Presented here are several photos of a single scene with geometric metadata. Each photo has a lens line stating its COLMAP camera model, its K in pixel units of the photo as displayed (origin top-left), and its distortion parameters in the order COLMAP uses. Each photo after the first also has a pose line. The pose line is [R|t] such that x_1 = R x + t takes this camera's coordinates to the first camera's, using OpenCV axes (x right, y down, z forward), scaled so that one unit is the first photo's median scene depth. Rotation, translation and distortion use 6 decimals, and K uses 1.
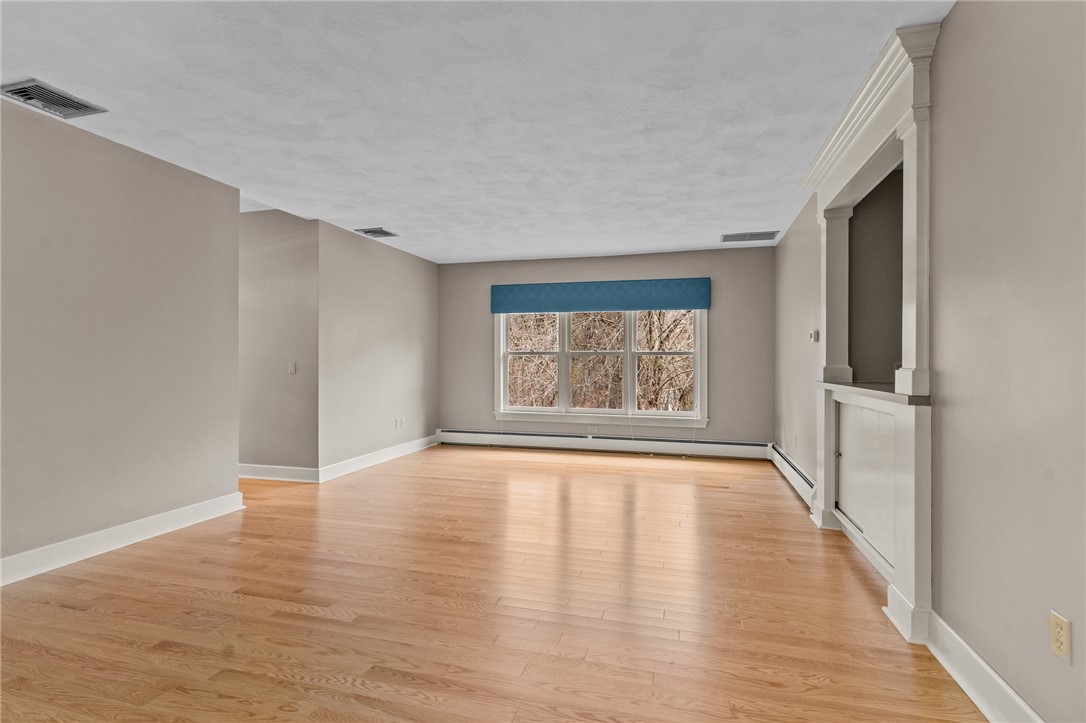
lens RADIAL K [[520.4, 0, 543.0], [0, 520.4, 361.5], [0, 0, 1]] dist [0.003993, 0.000375]
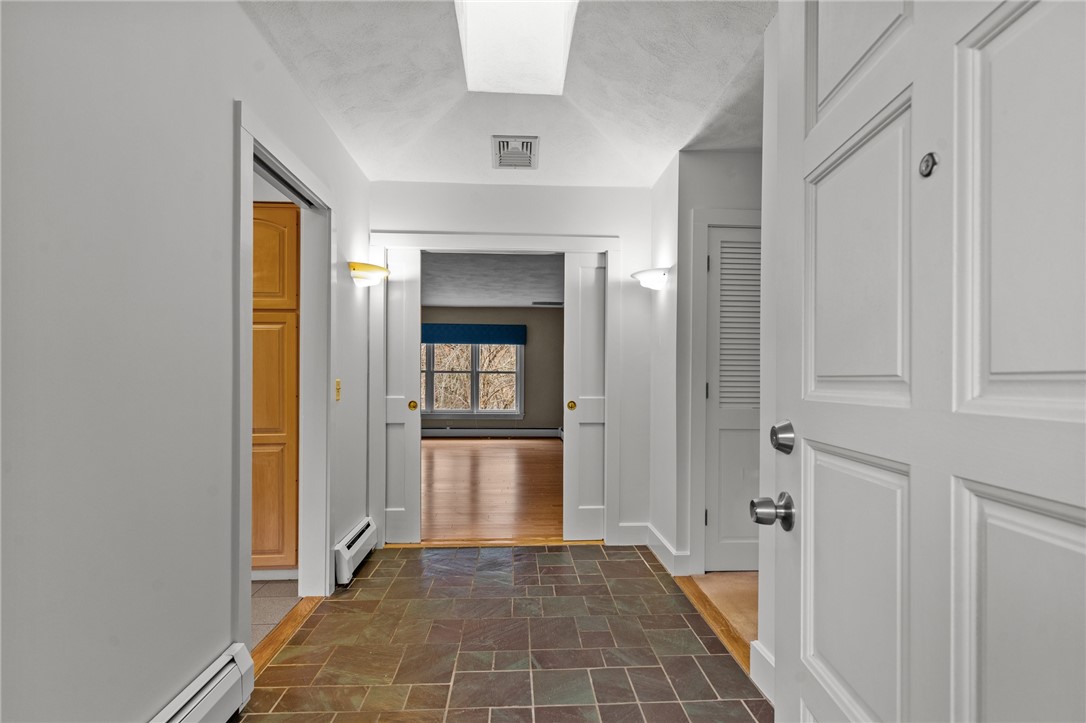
lens RADIAL K [[520.4, 0, 543.0], [0, 520.4, 361.5], [0, 0, 1]] dist [0.003993, 0.000375]
pose [[0.944321, 0.013266, 0.328759, -0.143979], [-0.003981, 0.999574, -0.028899, -0.003646], [-0.329002, 0.025981, 0.943972, -0.494540]]
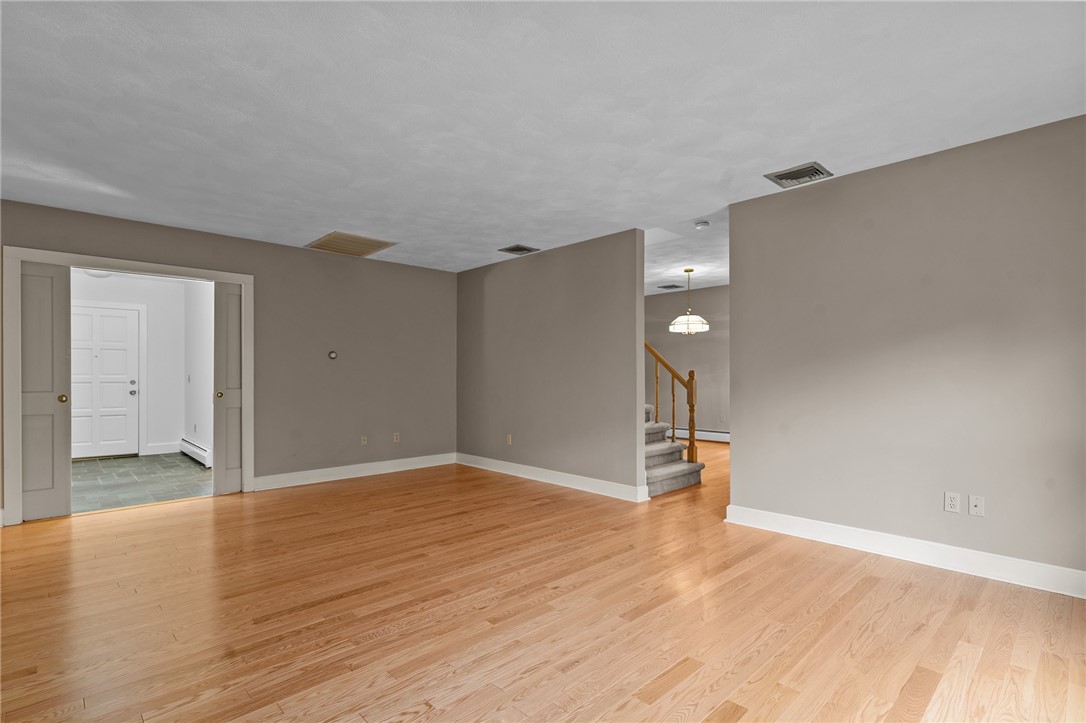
lens RADIAL K [[520.4, 0, 543.0], [0, 520.4, 361.5], [0, 0, 1]] dist [0.003993, 0.000375]
pose [[-0.504928, -0.021141, -0.862903, 0.775845], [-0.000438, 0.999706, -0.024236, -0.005551], [0.863161, -0.011859, -0.504789, 2.039176]]
